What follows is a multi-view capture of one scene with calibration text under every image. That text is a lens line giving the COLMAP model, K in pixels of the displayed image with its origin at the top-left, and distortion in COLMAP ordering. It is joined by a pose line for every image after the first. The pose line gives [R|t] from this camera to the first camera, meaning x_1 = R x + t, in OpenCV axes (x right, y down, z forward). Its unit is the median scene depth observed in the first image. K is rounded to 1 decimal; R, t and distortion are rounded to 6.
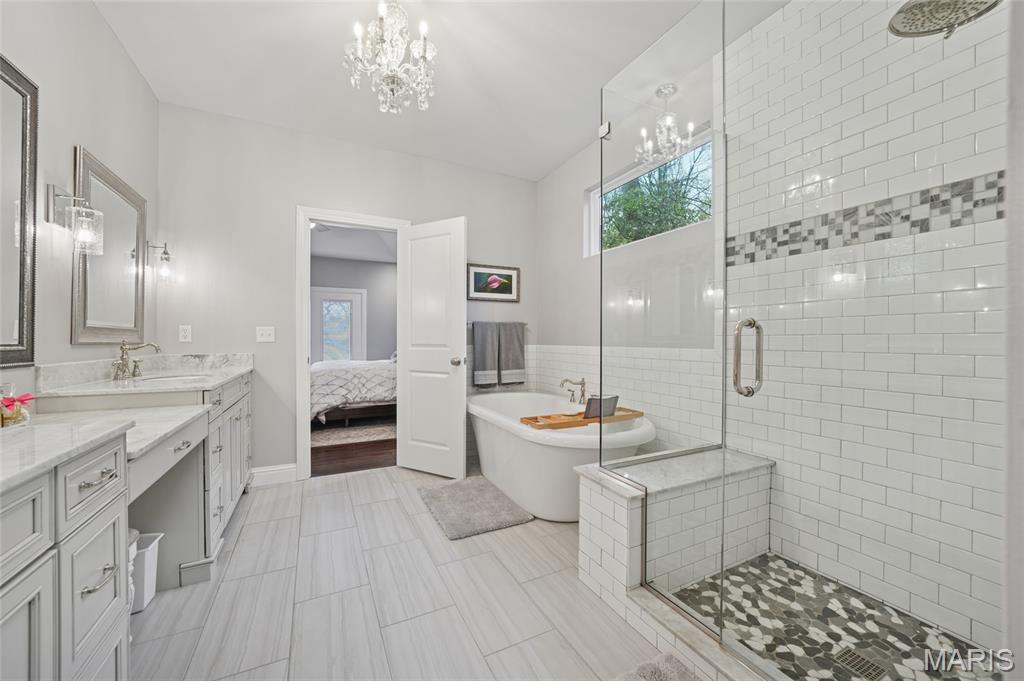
lens RADIAL K [[379.9, 0, 512.9], [0, 379.9, 340.6], [0, 0, 1]] dist [-0.014535, 0.000261]
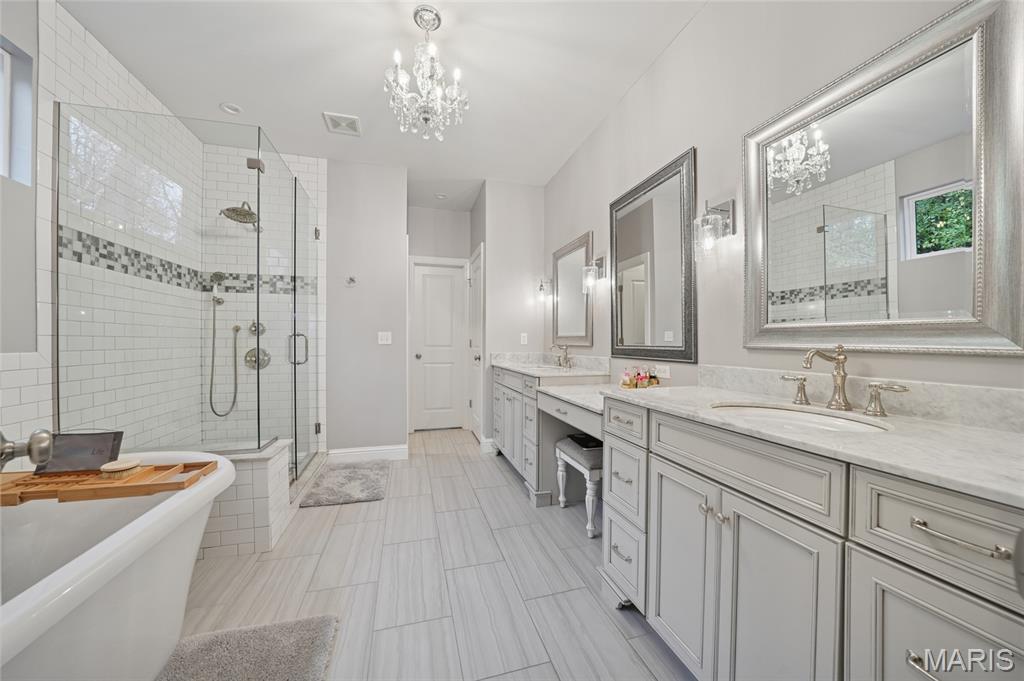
lens RADIAL K [[357.0, 0, 511.9], [0, 357.0, 342.2], [0, 0, 1]] dist [-0.017895, 0.000212]
pose [[-0.978726, -0.006136, 0.205078, -0.732529], [-0.006695, 0.999976, -0.002030, -0.000499], [-0.205060, -0.003359, -0.978744, 1.796077]]
